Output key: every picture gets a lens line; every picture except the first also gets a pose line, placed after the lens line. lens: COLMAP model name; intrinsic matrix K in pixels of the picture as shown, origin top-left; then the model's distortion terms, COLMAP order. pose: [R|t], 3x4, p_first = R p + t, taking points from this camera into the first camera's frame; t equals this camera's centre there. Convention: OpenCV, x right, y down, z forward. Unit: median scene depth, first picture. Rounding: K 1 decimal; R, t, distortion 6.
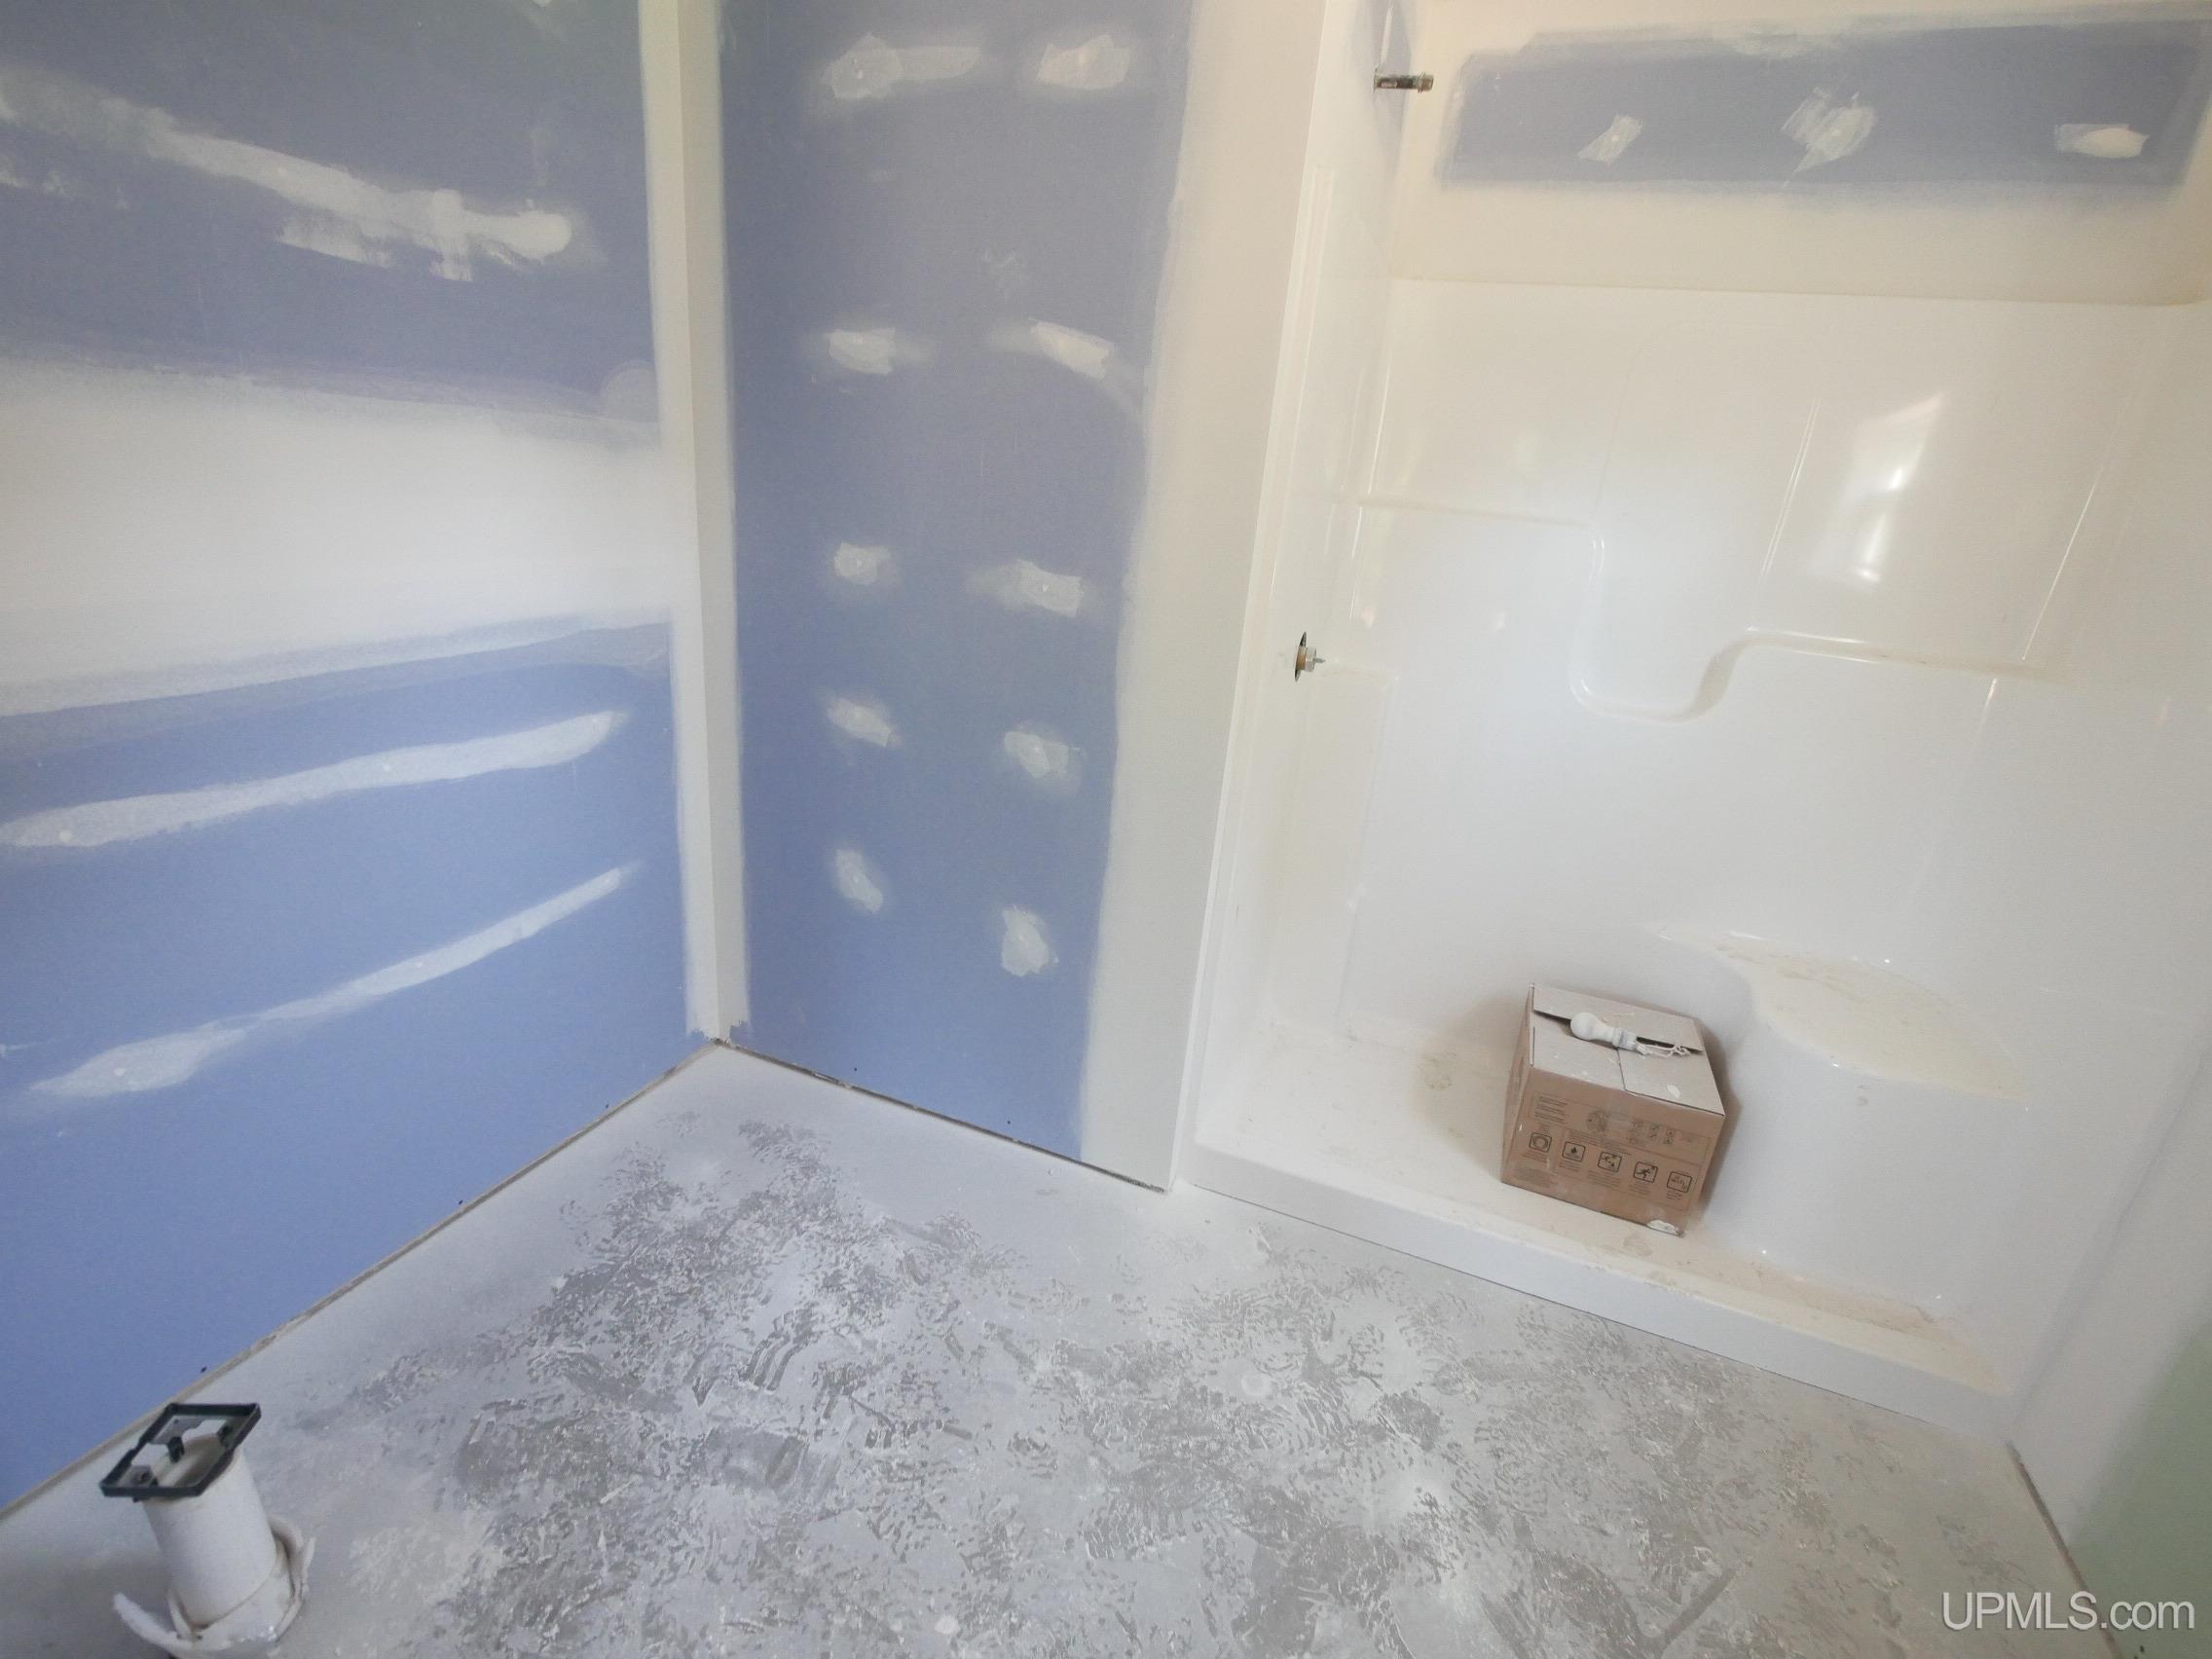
lens RADIAL K [[1020.8, 0, 1102.9], [0, 1020.8, 820.0], [0, 0, 1]] dist [-0.000832, 0.000044]
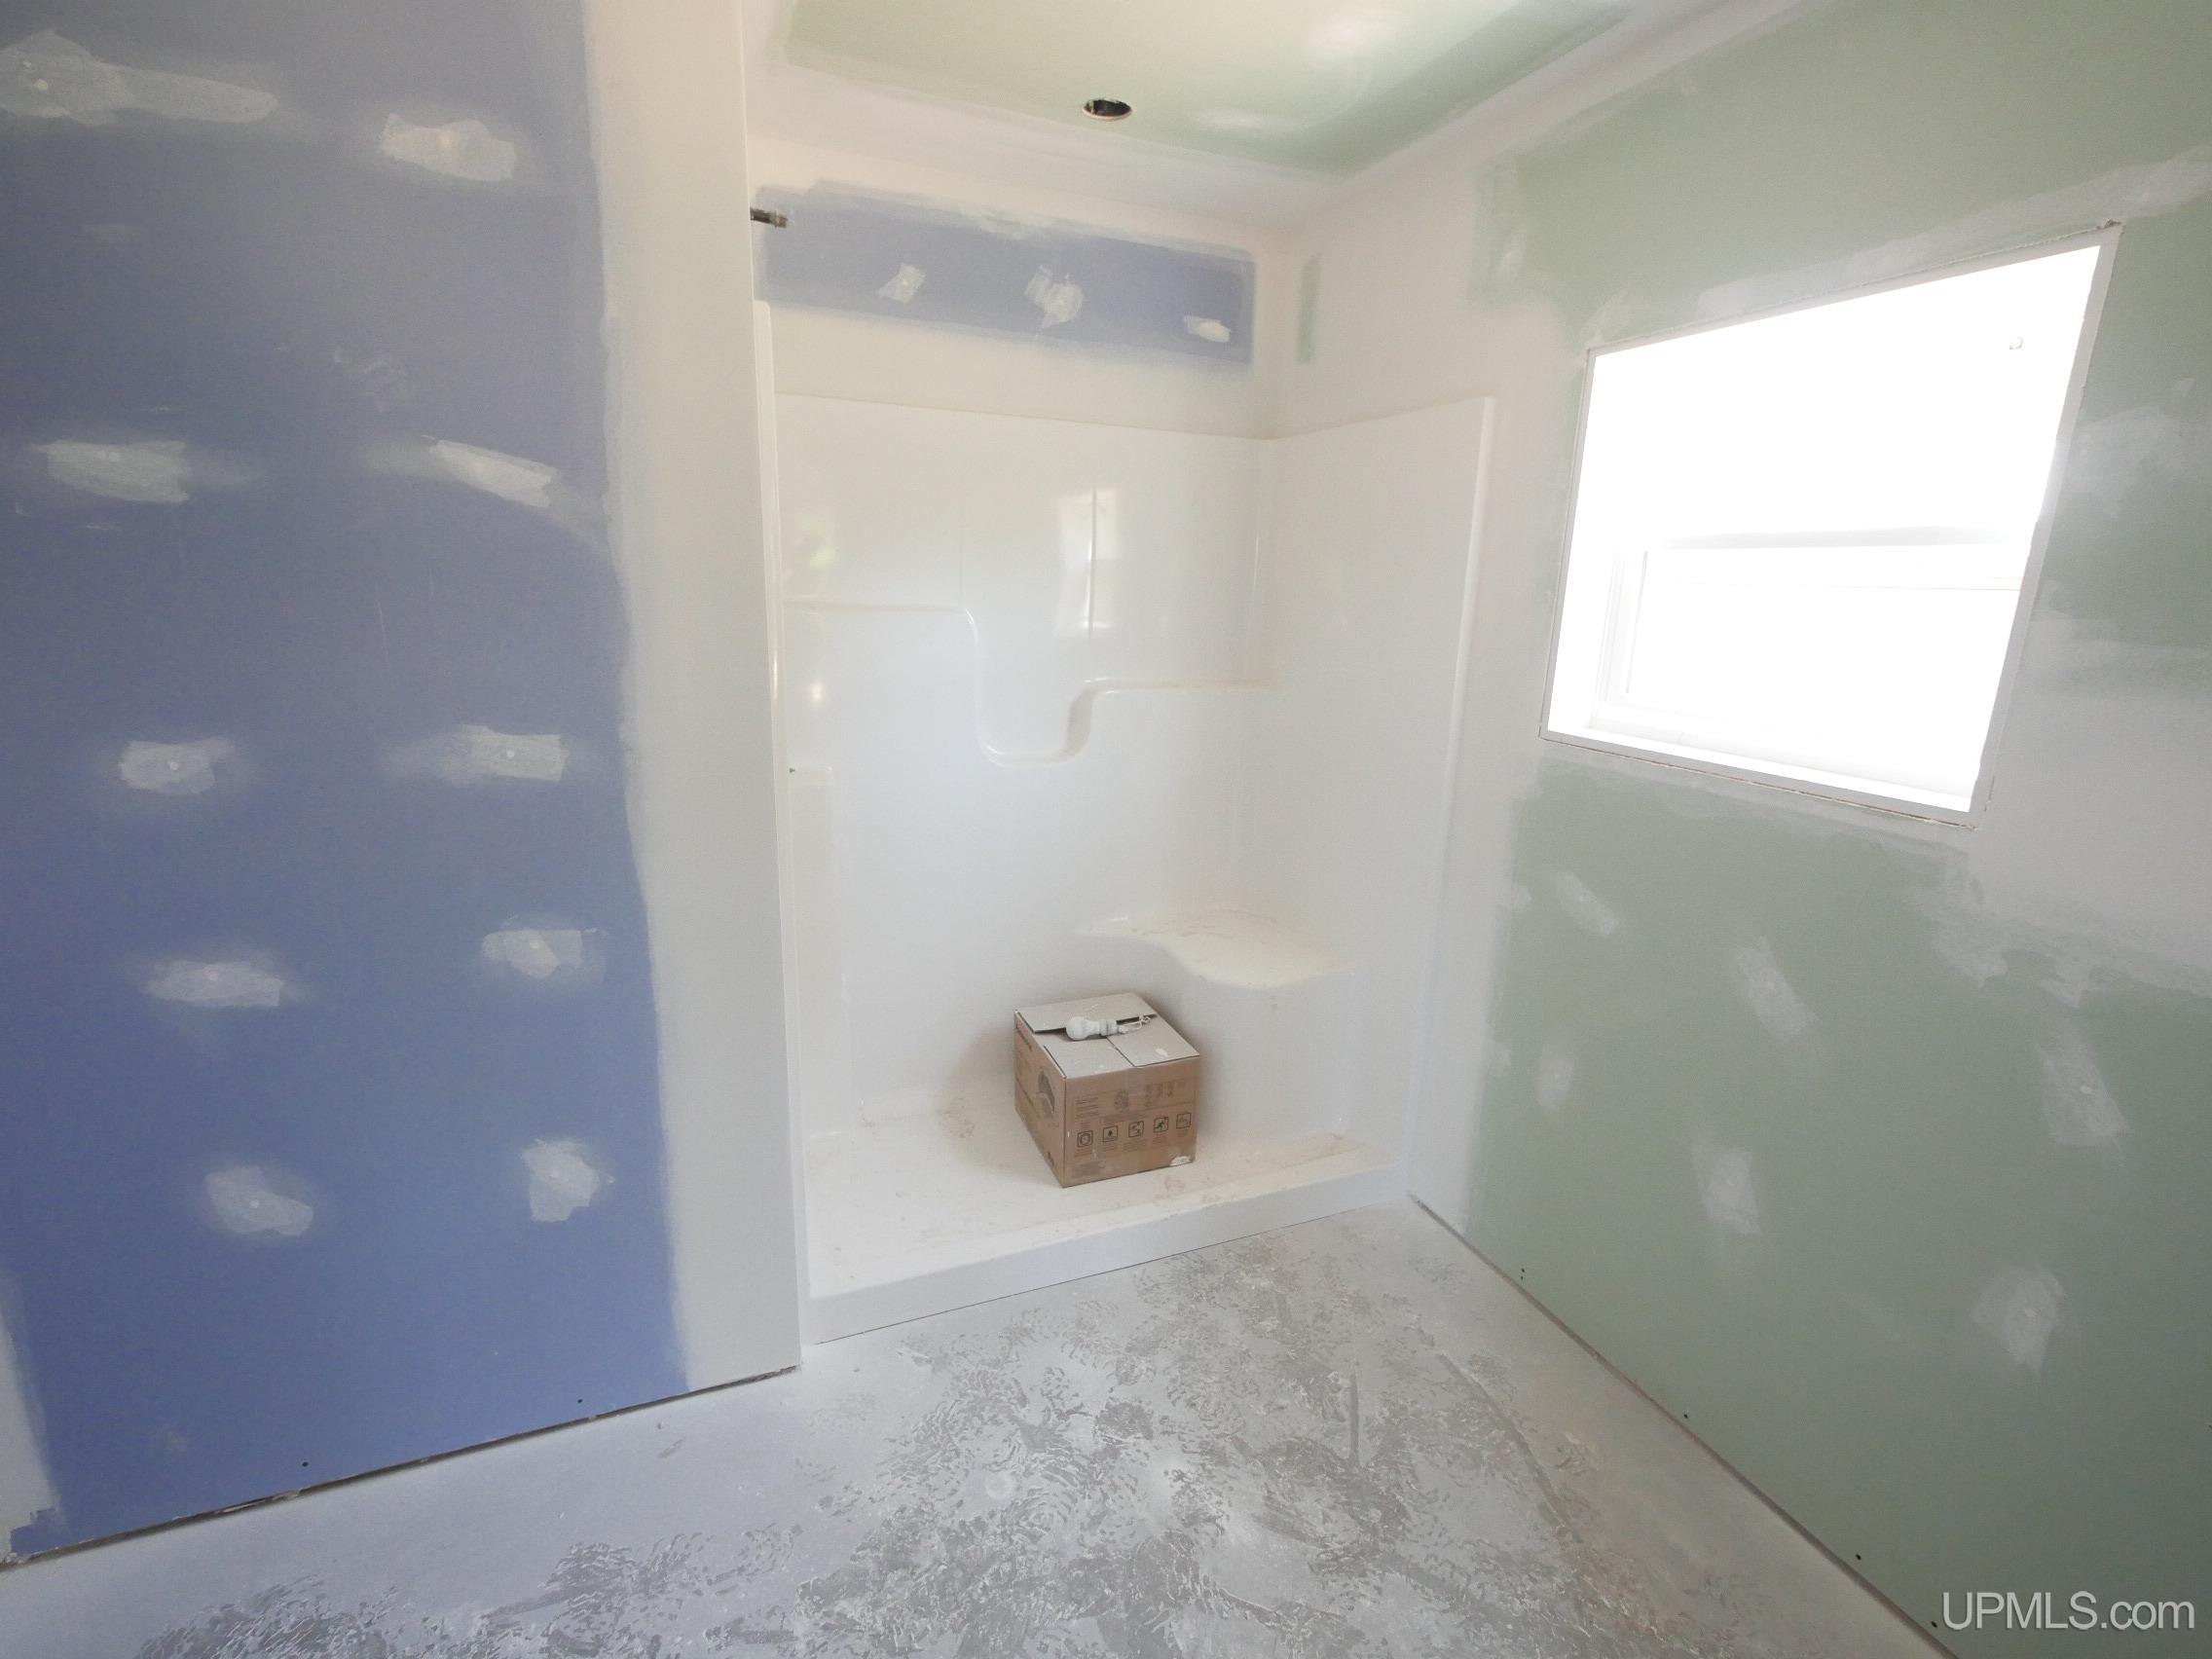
lens RADIAL K [[1020.8, 0, 1102.9], [0, 1020.8, 820.0], [0, 0, 1]] dist [-0.000832, 0.000044]
pose [[0.720427, -0.225754, 0.655759, -0.266605], [0.260143, 0.964463, 0.046232, -0.090999], [-0.642892, 0.137284, 0.753553, 0.083468]]
